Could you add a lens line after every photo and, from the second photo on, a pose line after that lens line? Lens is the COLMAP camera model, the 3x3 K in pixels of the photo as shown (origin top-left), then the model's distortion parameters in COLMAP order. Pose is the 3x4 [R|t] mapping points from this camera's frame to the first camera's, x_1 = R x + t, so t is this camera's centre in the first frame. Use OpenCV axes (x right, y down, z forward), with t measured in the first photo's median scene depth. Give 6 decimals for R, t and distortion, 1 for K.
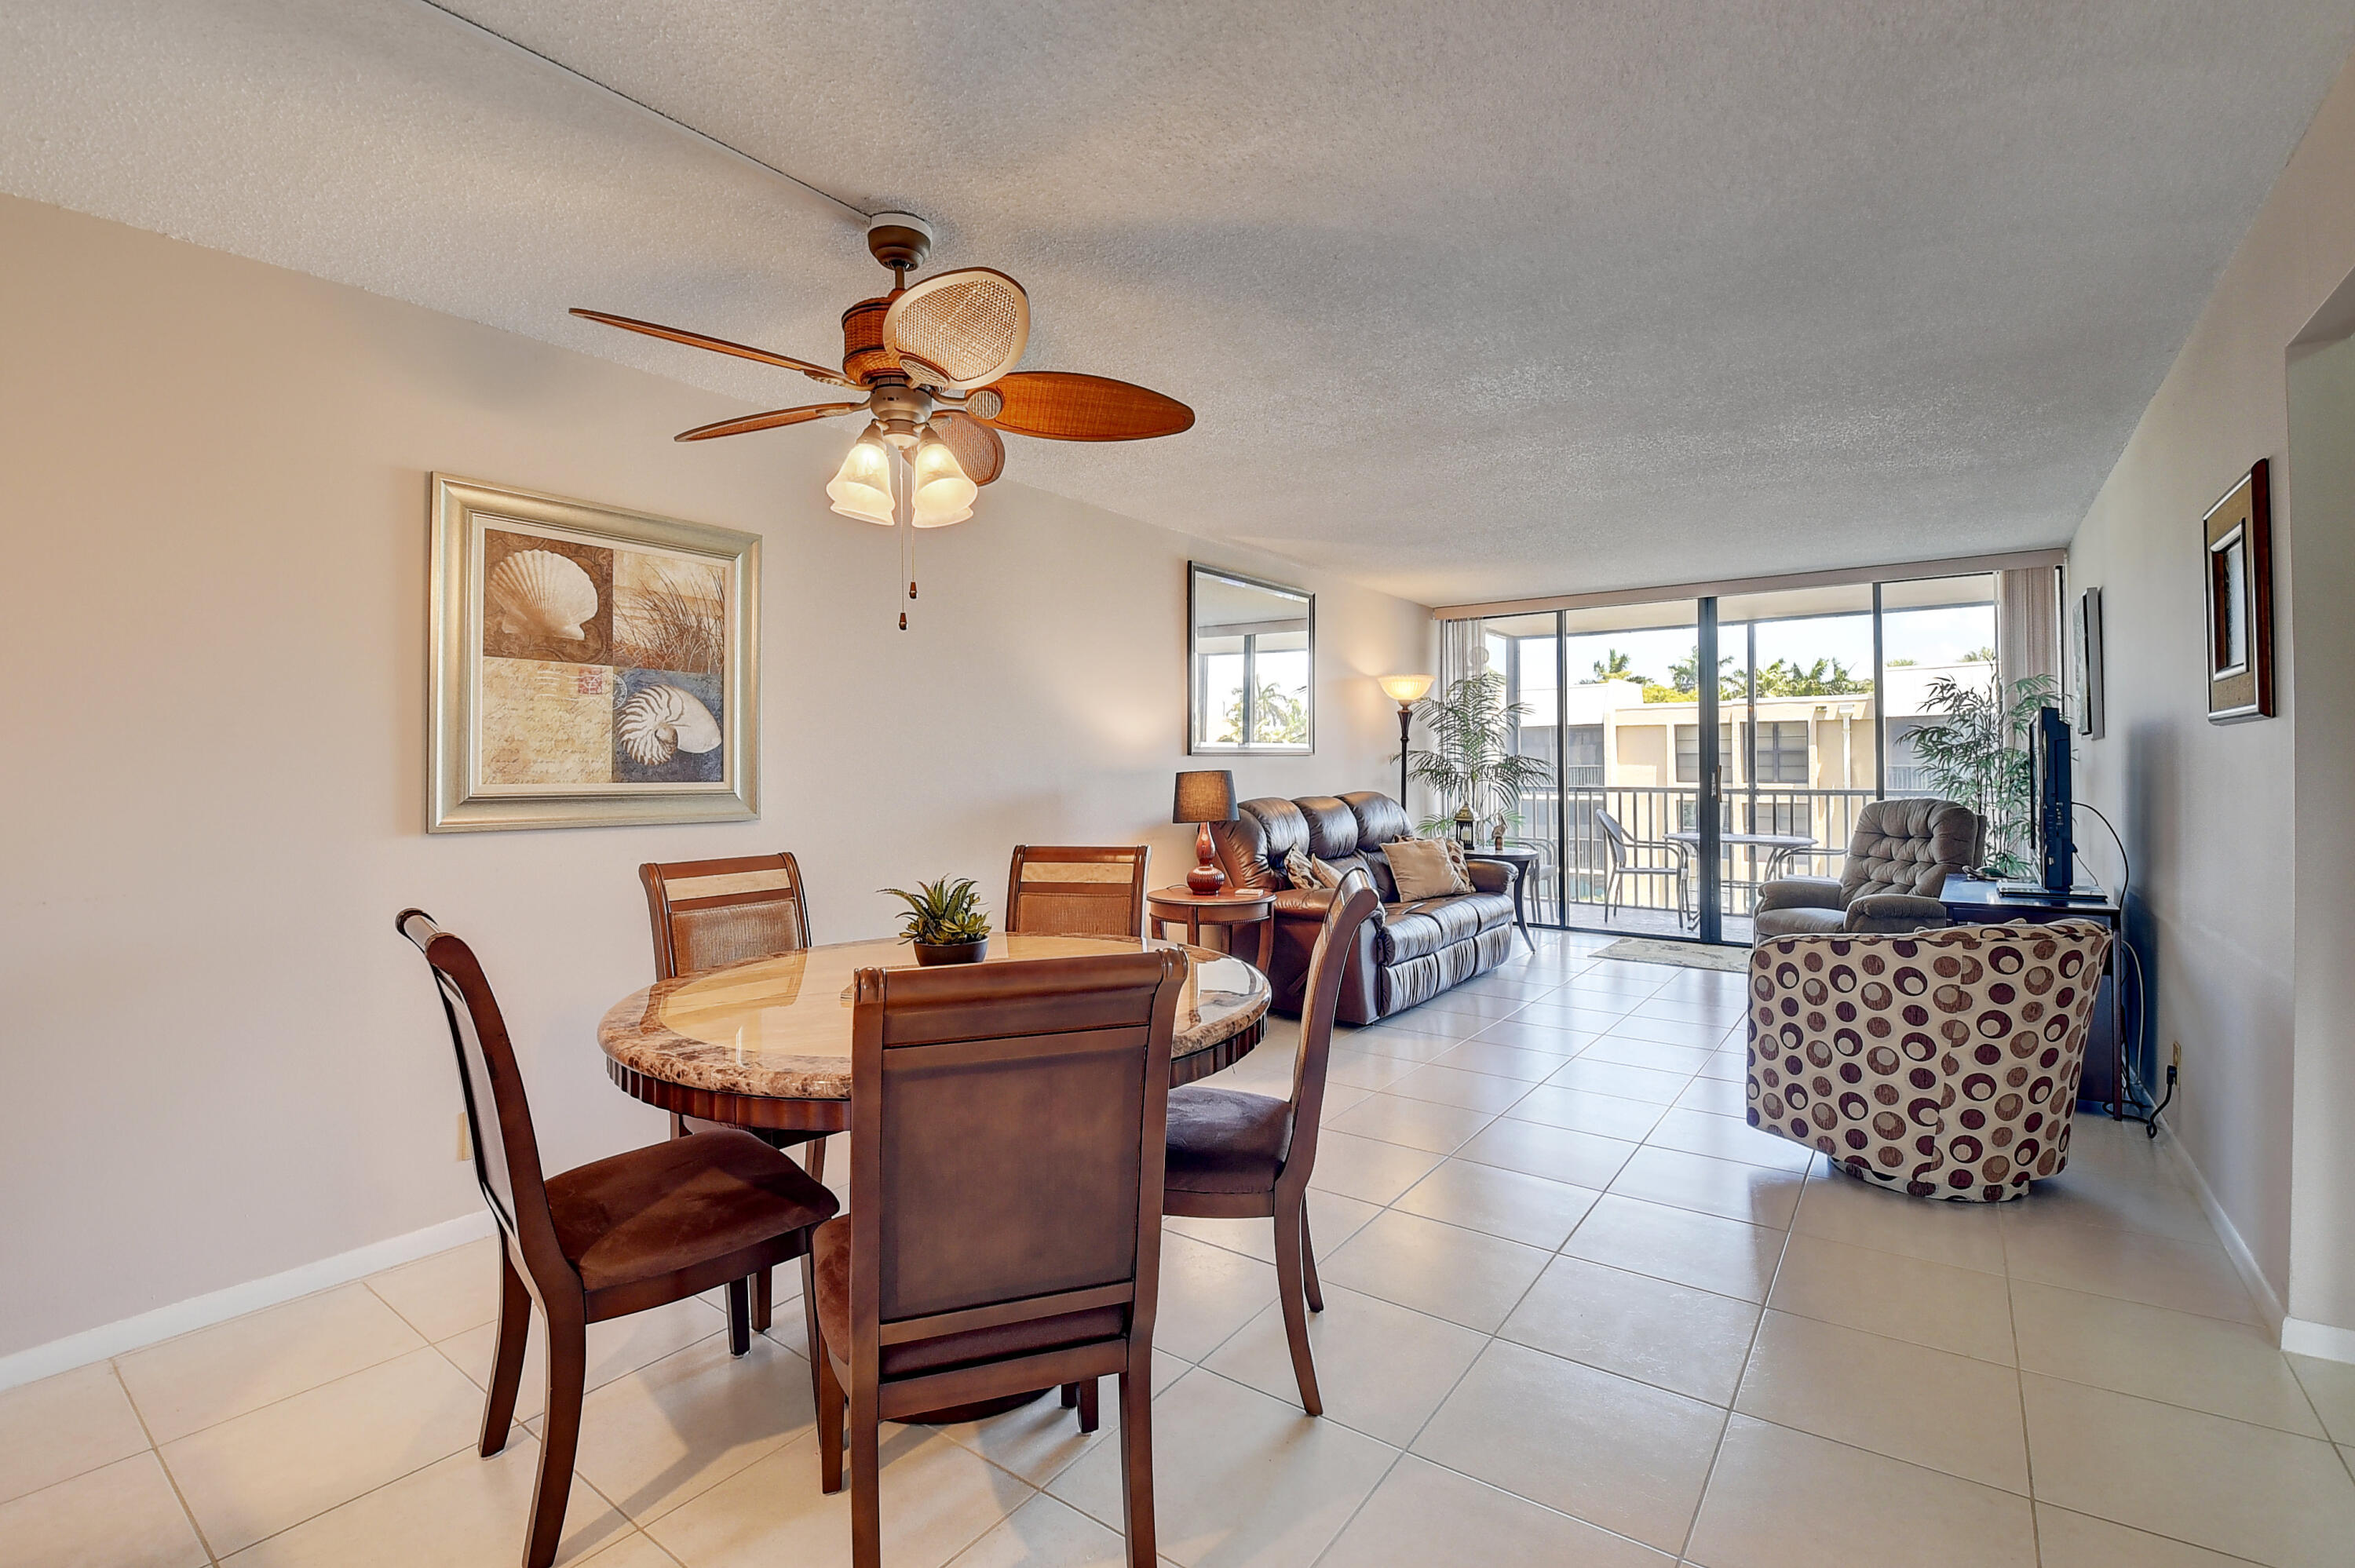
lens RADIAL K [[1029.5, 0, 1170.3], [0, 1029.5, 759.0], [0, 0, 1]] dist [0.005806, -0.015698]
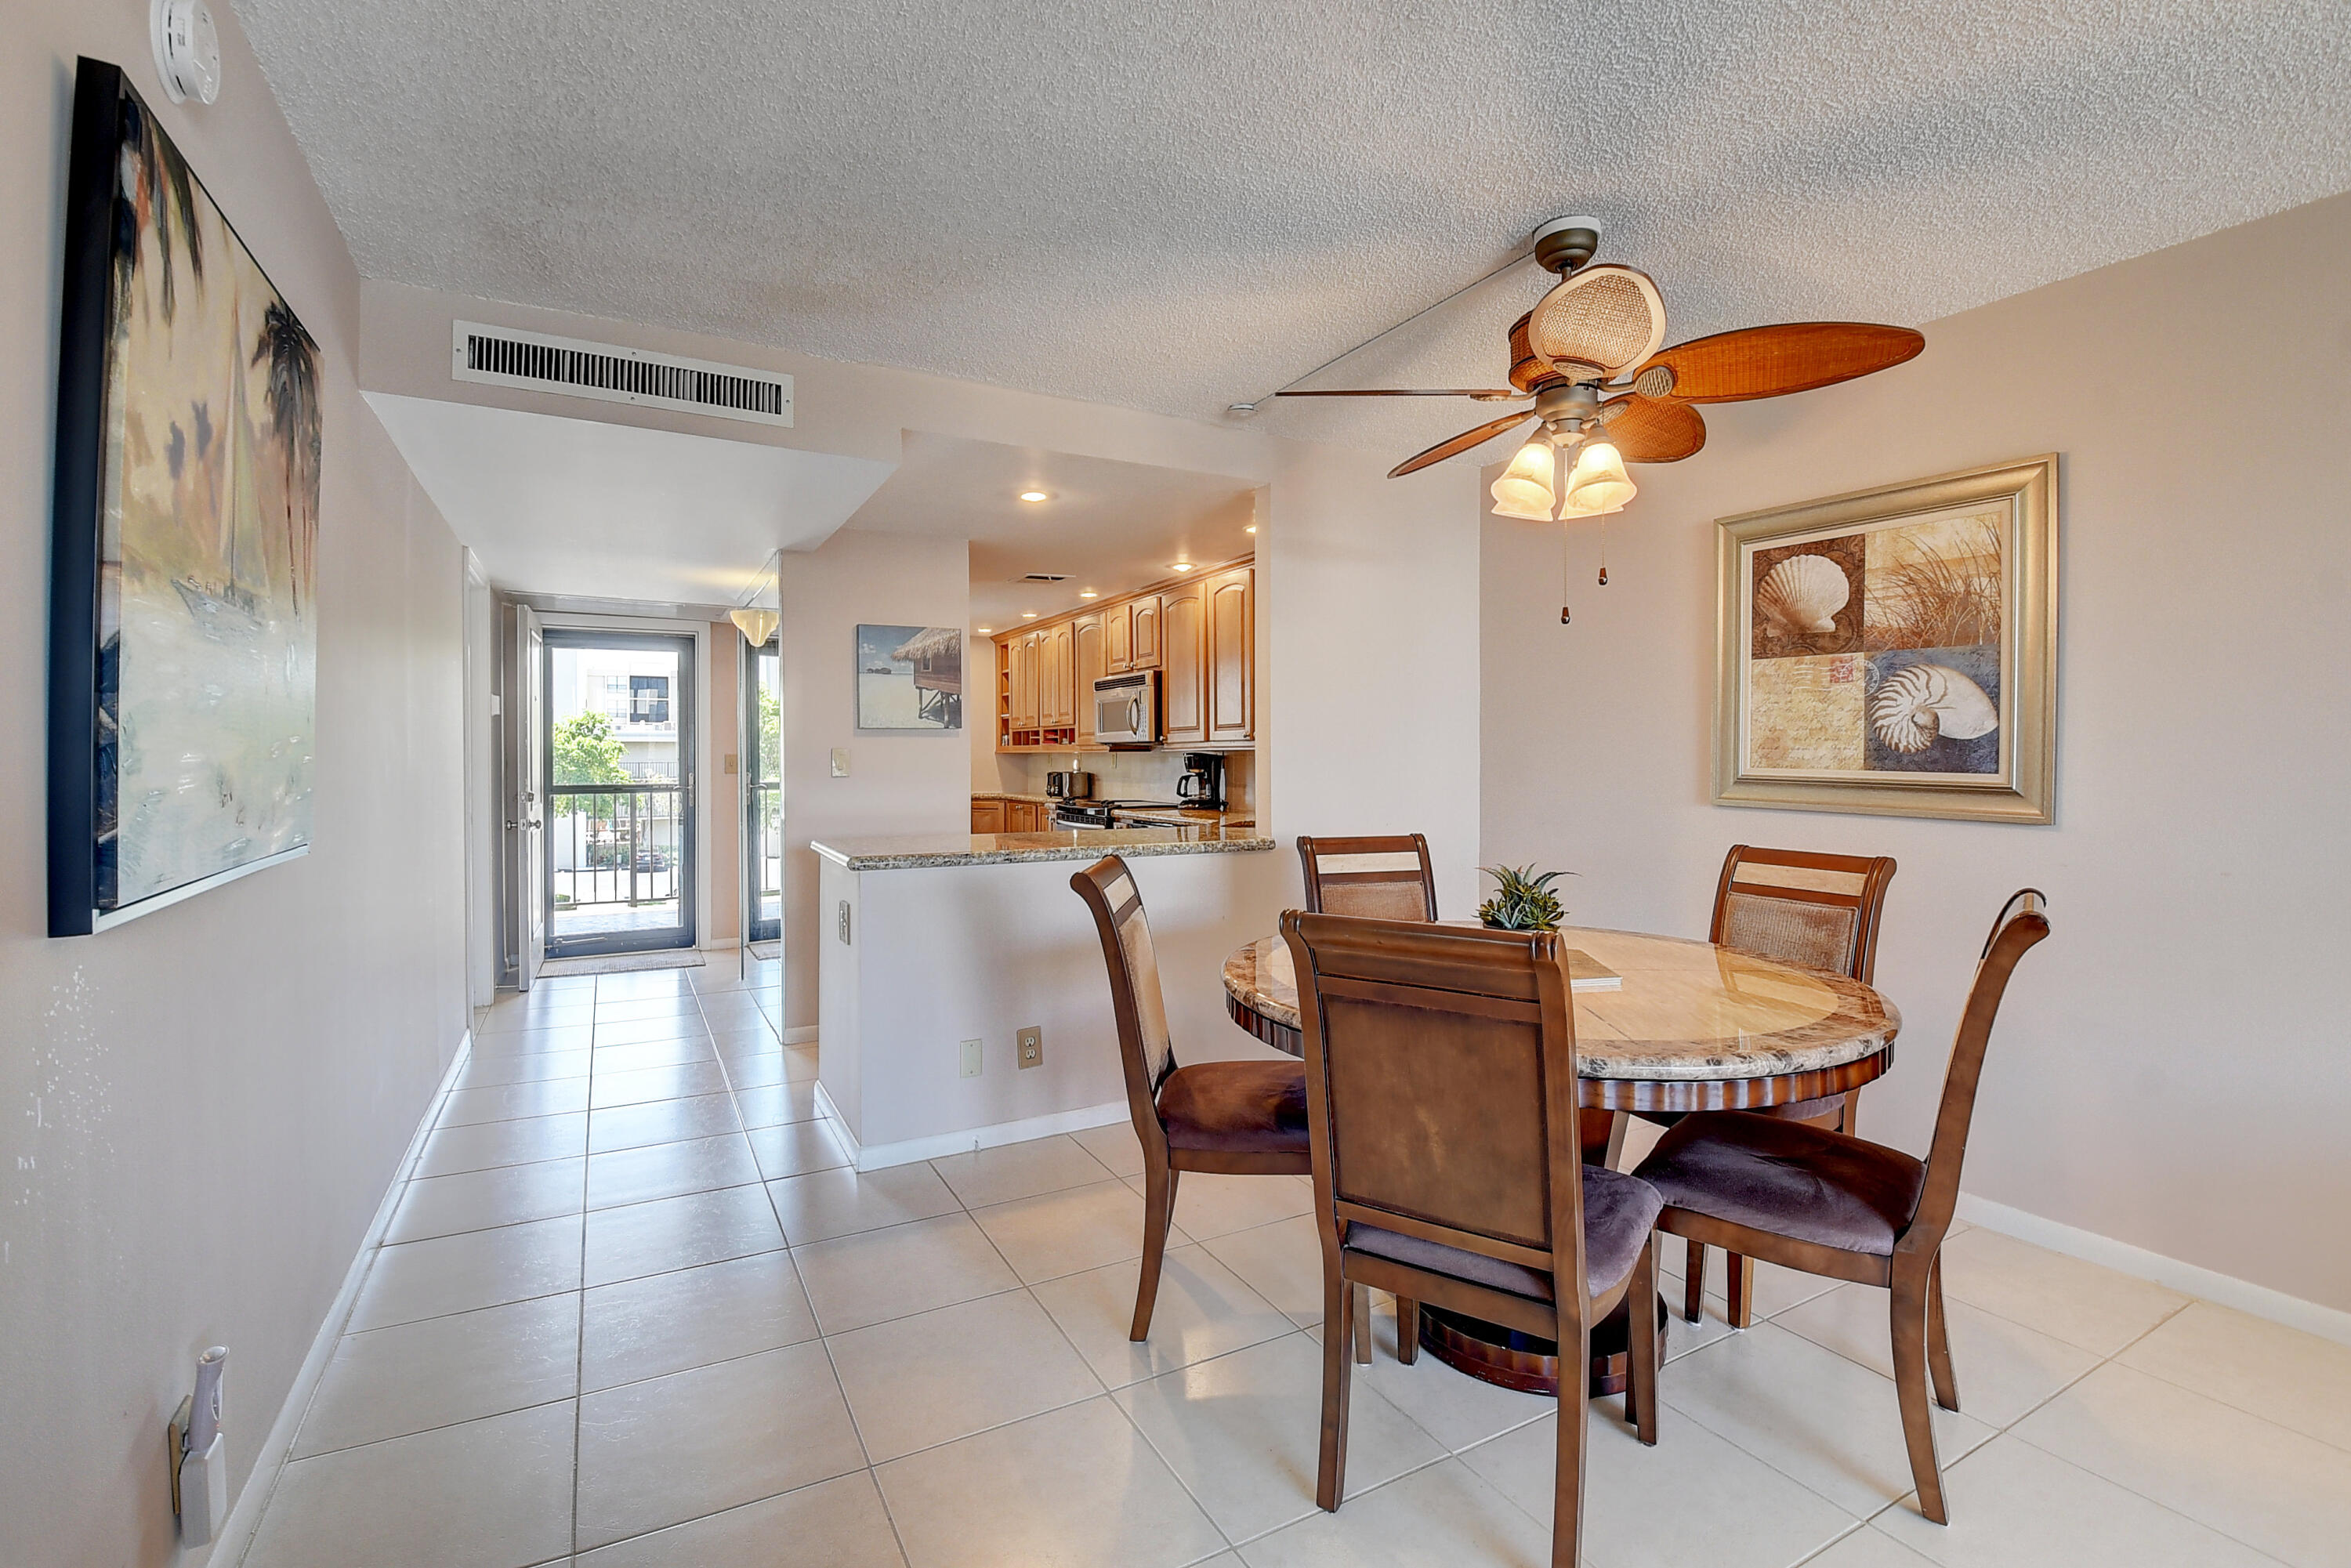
lens RADIAL K [[1027.9, 0, 1174.0], [0, 1027.9, 766.7], [0, 0, 1]] dist [0.005806, -0.015698]
pose [[-0.420168, 0.021566, -0.907190, 0.601198], [0.009487, 0.999767, 0.019373, -0.005597], [0.907397, -0.000466, -0.420275, 0.774893]]
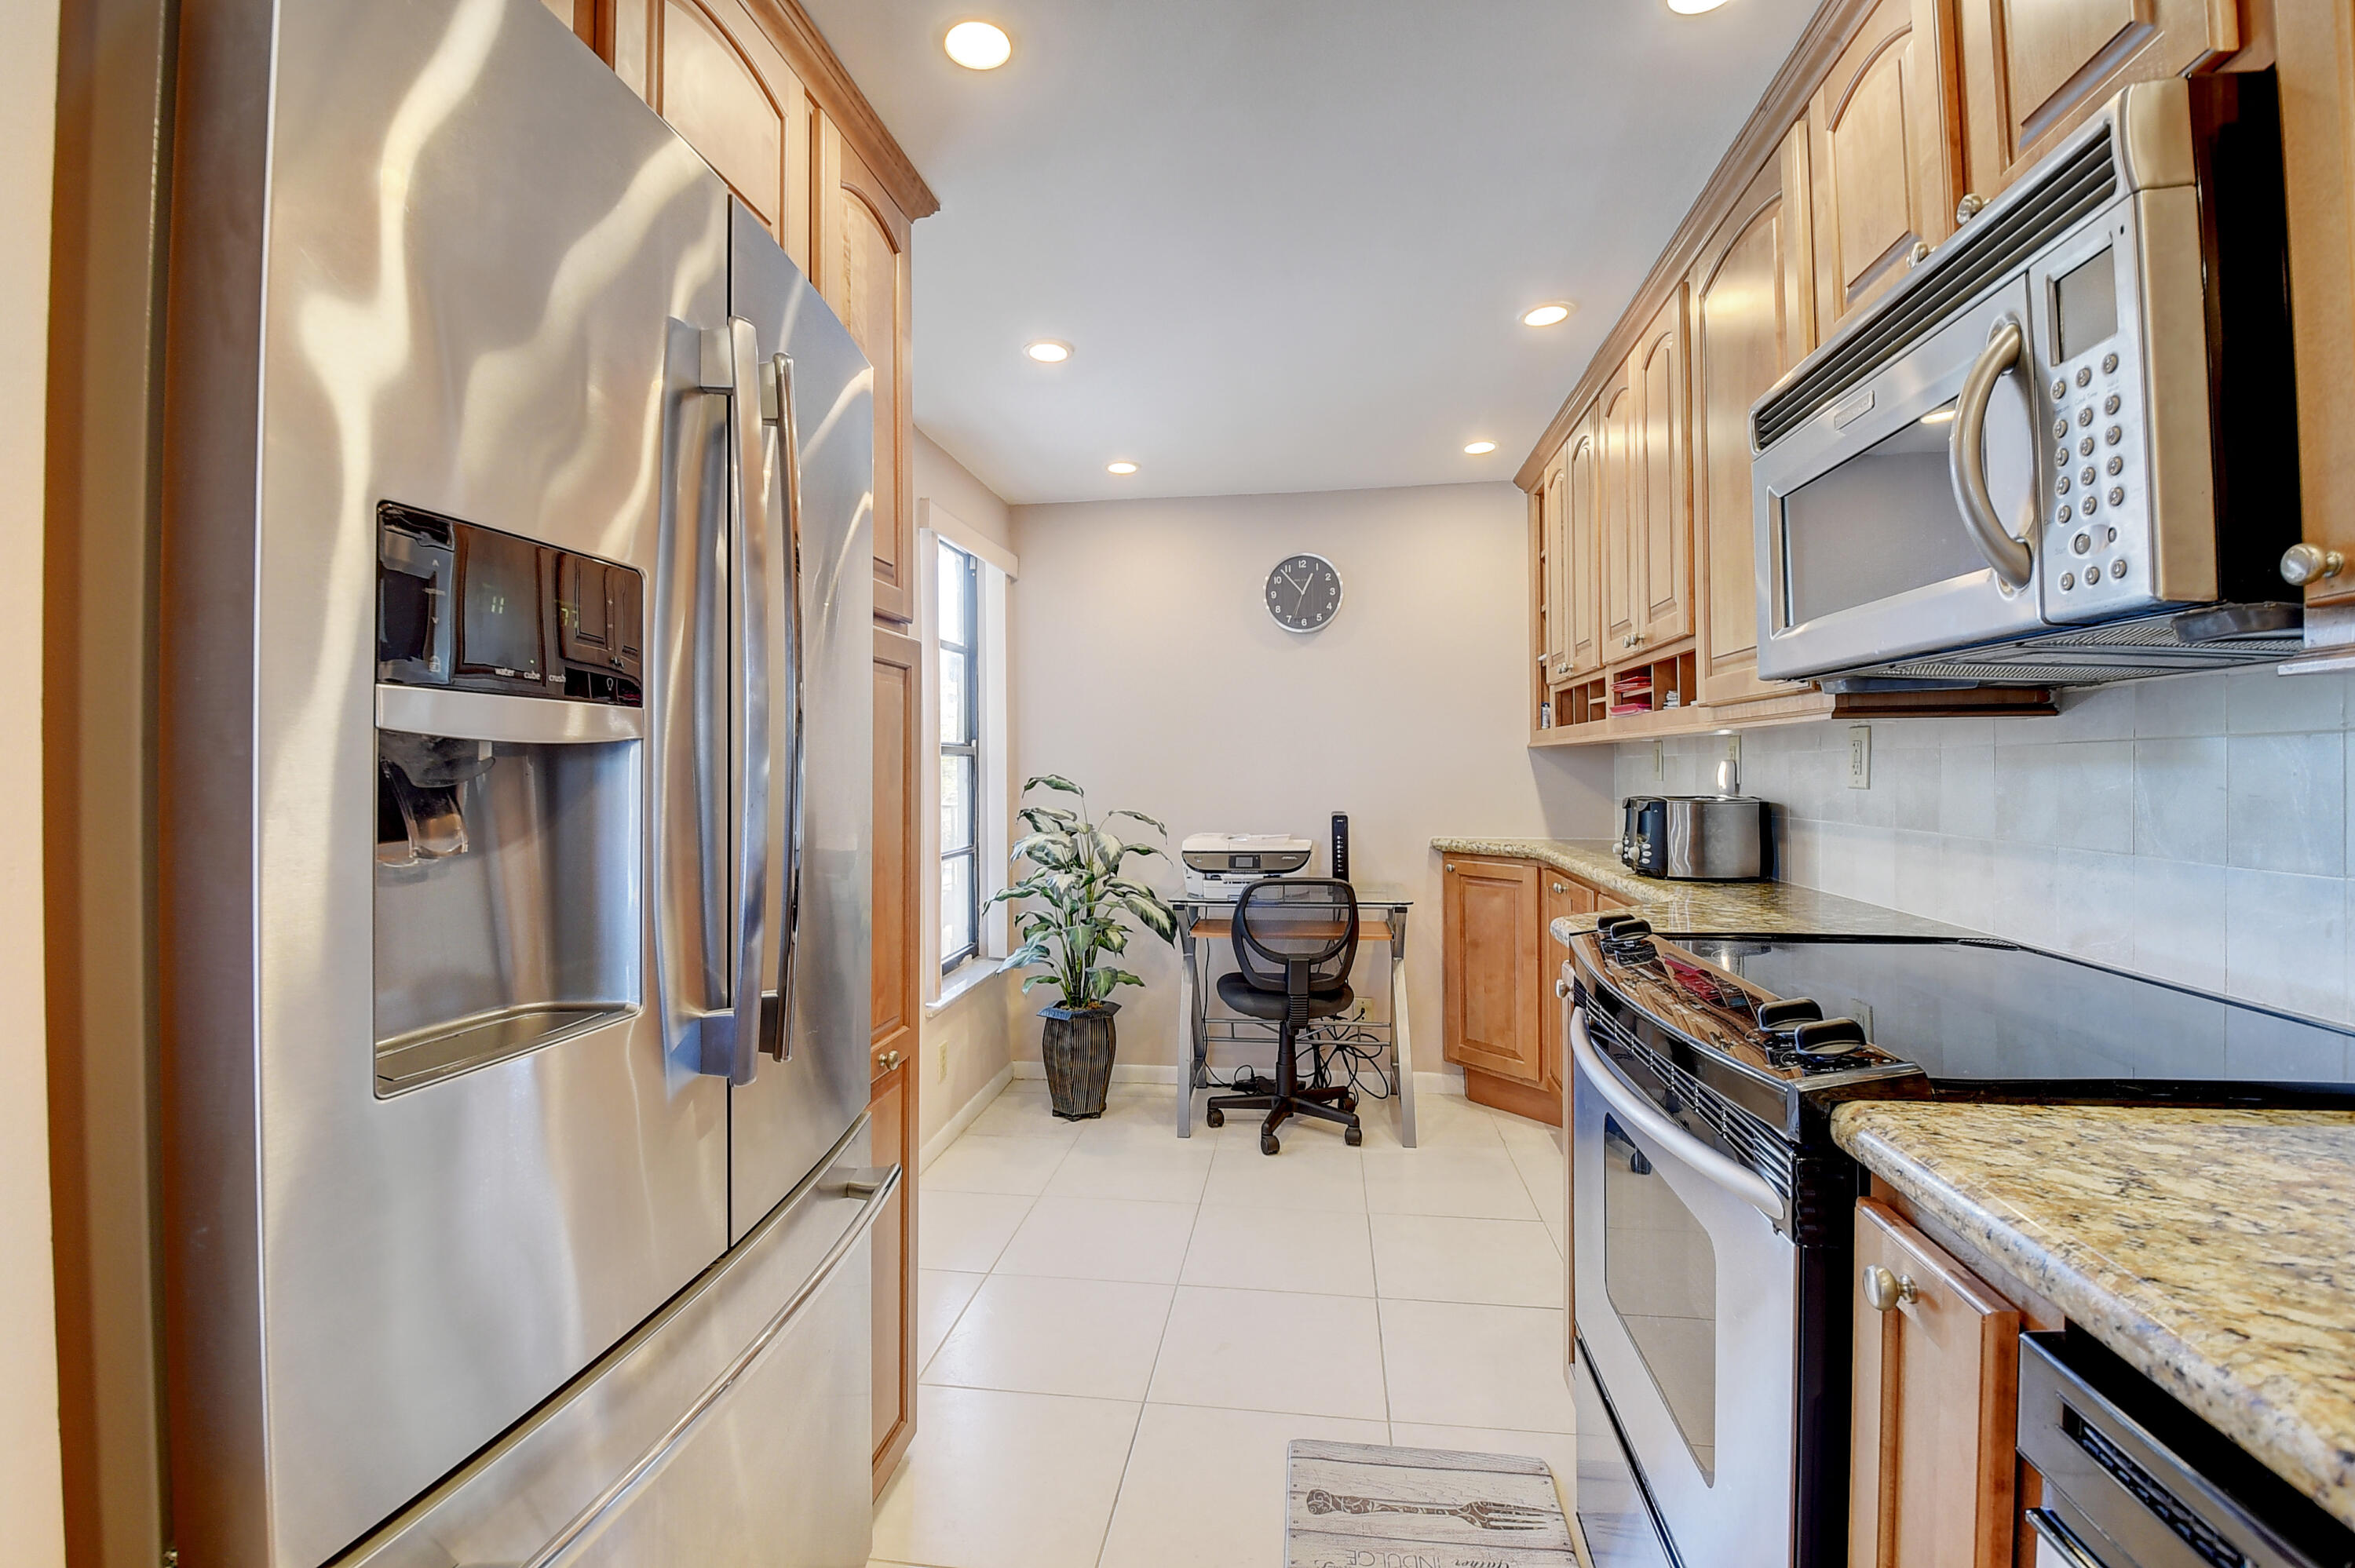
lens RADIAL K [[1029.5, 0, 1176.9], [0, 1029.5, 749.1], [0, 0, 1]] dist [0.005806, -0.015698]
pose [[-0.881088, 0.004485, -0.472932, -0.779845], [0.013013, 0.999806, -0.014761, 0.020828], [0.472774, -0.019160, -0.880975, 0.035104]]
